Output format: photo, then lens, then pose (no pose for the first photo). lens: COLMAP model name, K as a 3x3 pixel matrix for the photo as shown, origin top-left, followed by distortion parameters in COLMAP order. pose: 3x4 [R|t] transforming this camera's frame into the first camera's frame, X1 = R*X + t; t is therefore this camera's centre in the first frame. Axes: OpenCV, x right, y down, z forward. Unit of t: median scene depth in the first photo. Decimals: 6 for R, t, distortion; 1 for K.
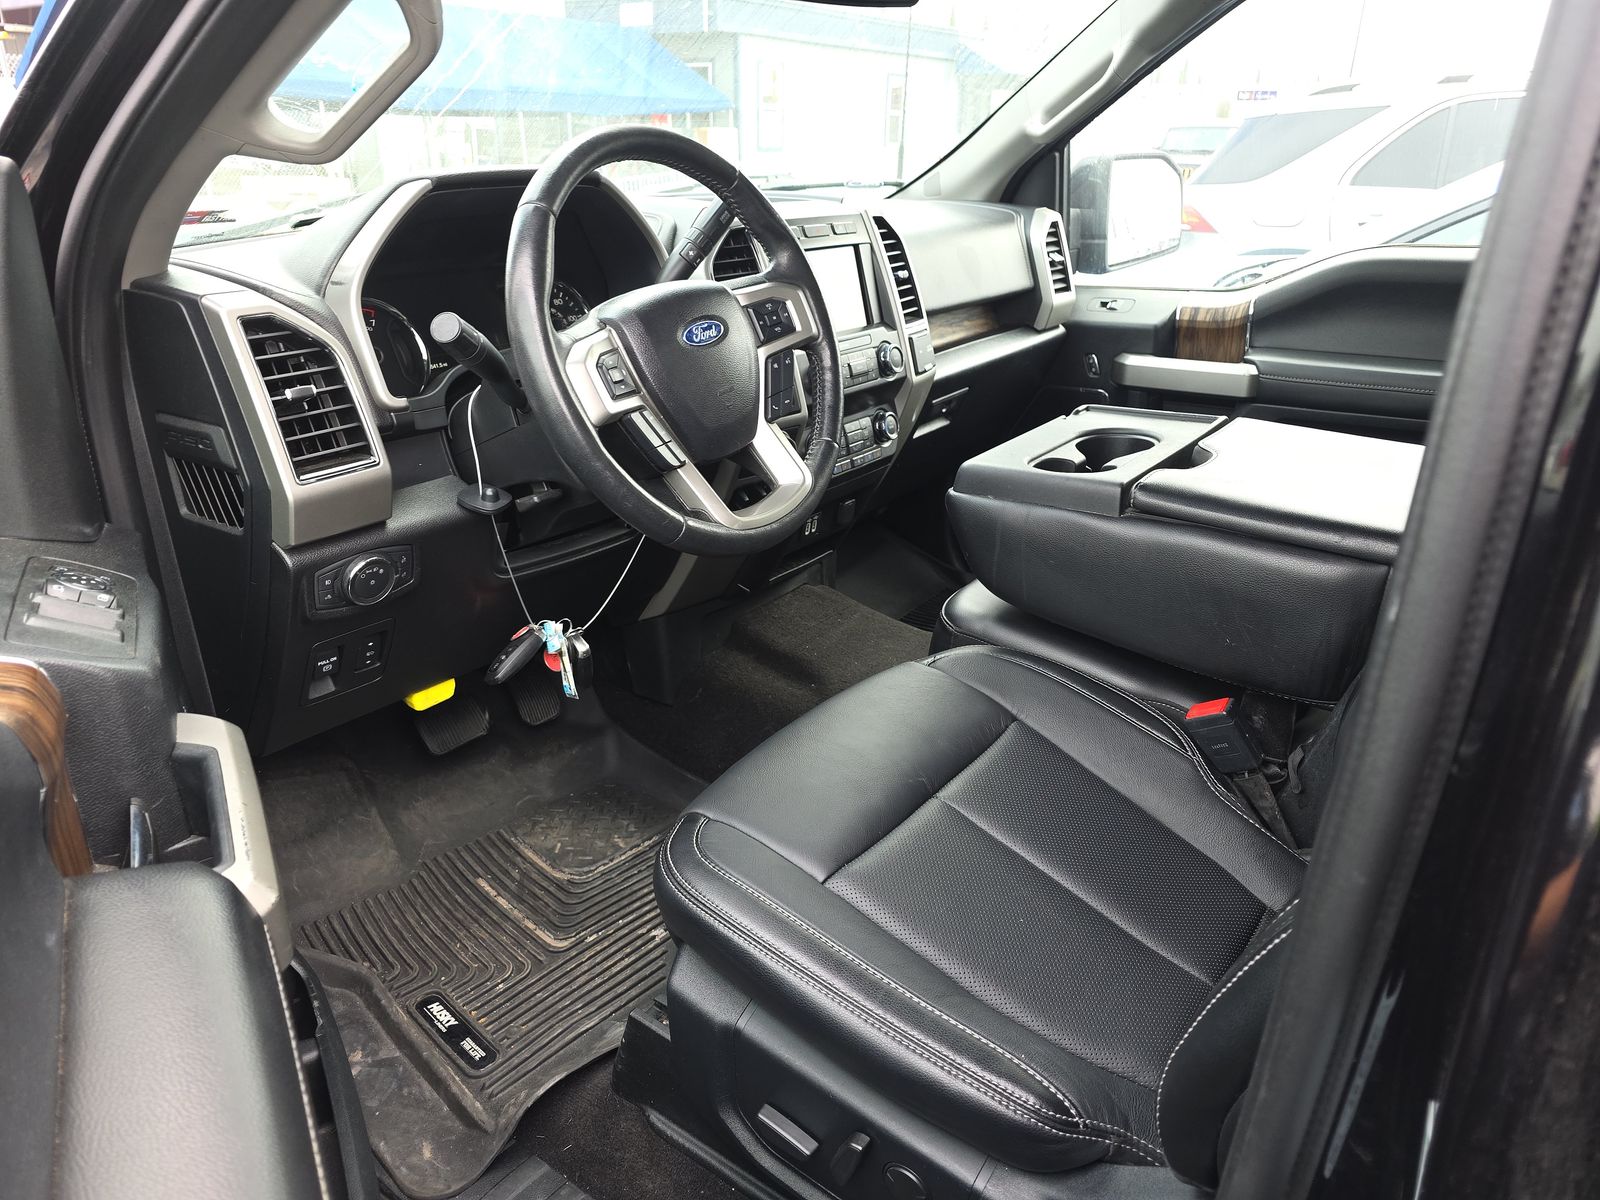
lens RADIAL K [[1063.4, 0, 796.9], [0, 1063.4, 586.9], [0, 0, 1]] dist [0.033947, -0.022630]
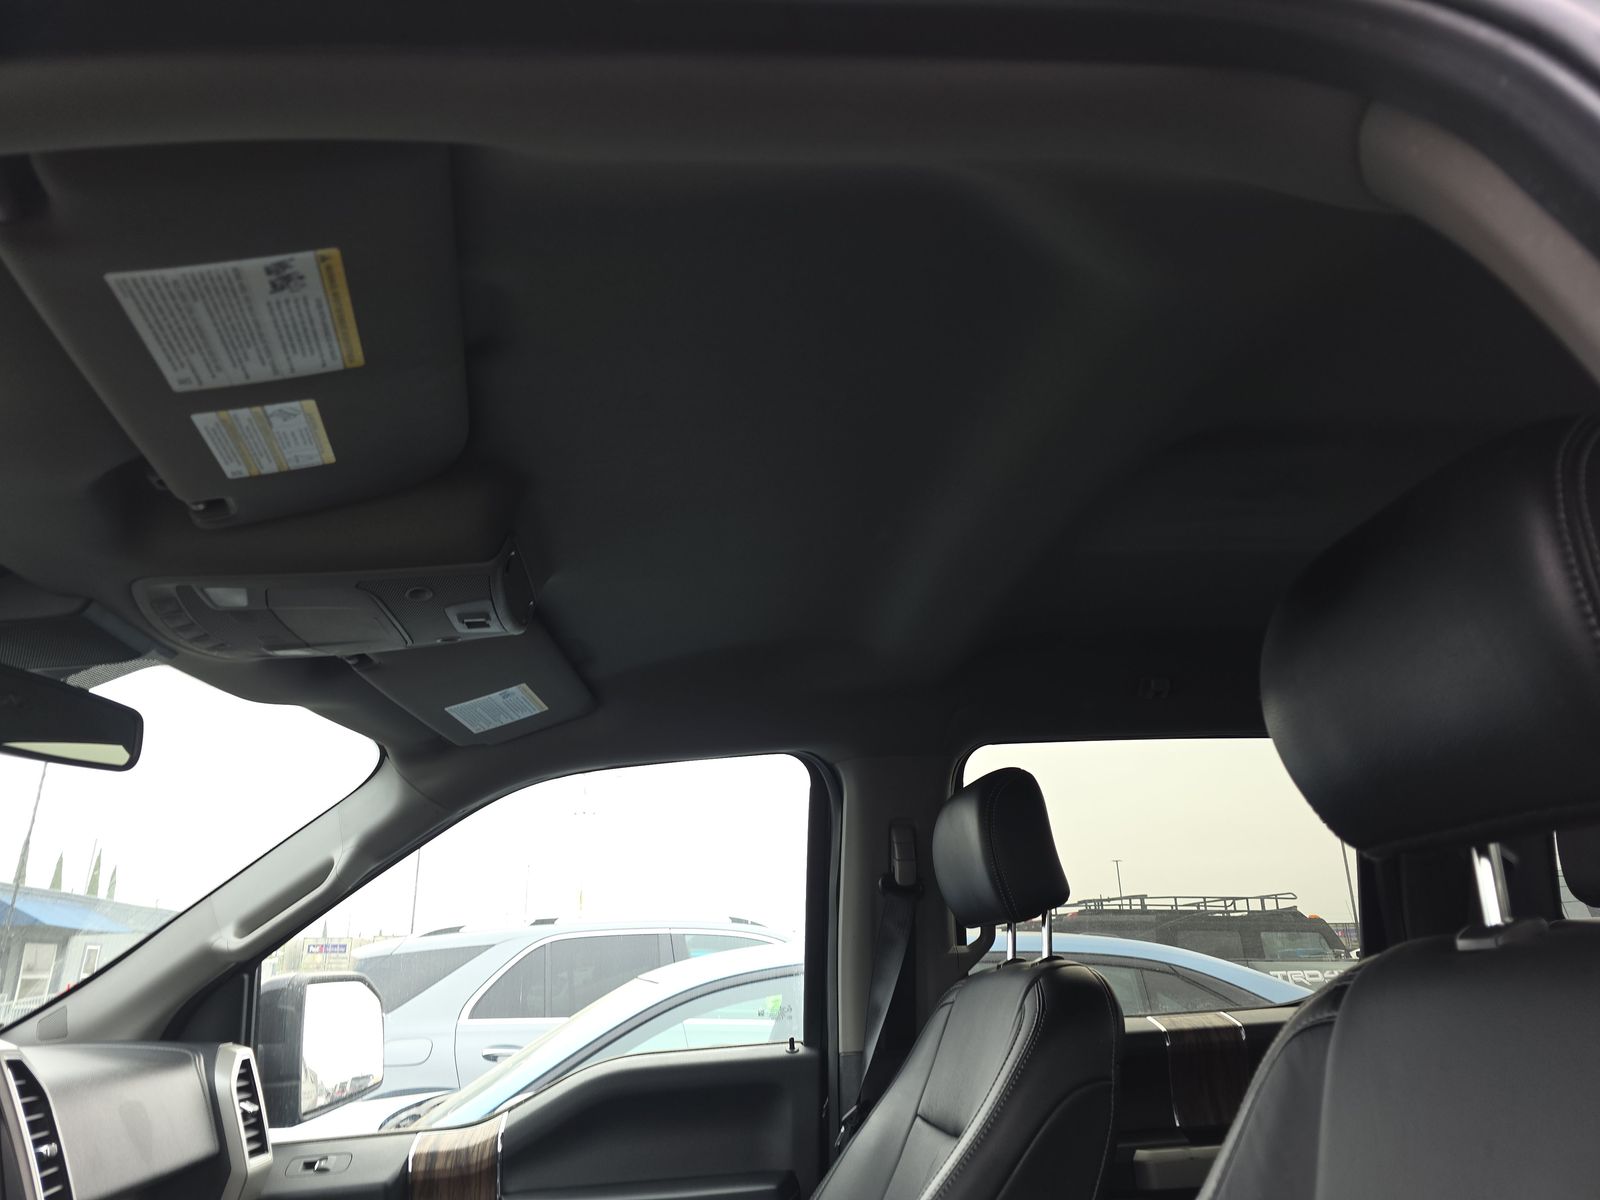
lens RADIAL K [[1077.7, 0, 800.0], [0, 1077.7, 600.0], [0, 0, 1]] dist [0.044191, -0.039591]
pose [[0.732752, 0.194929, 0.651979, -0.043825], [0.292382, 0.774965, -0.560305, -0.040583], [-0.614481, 0.601192, 0.510864, 0.151832]]
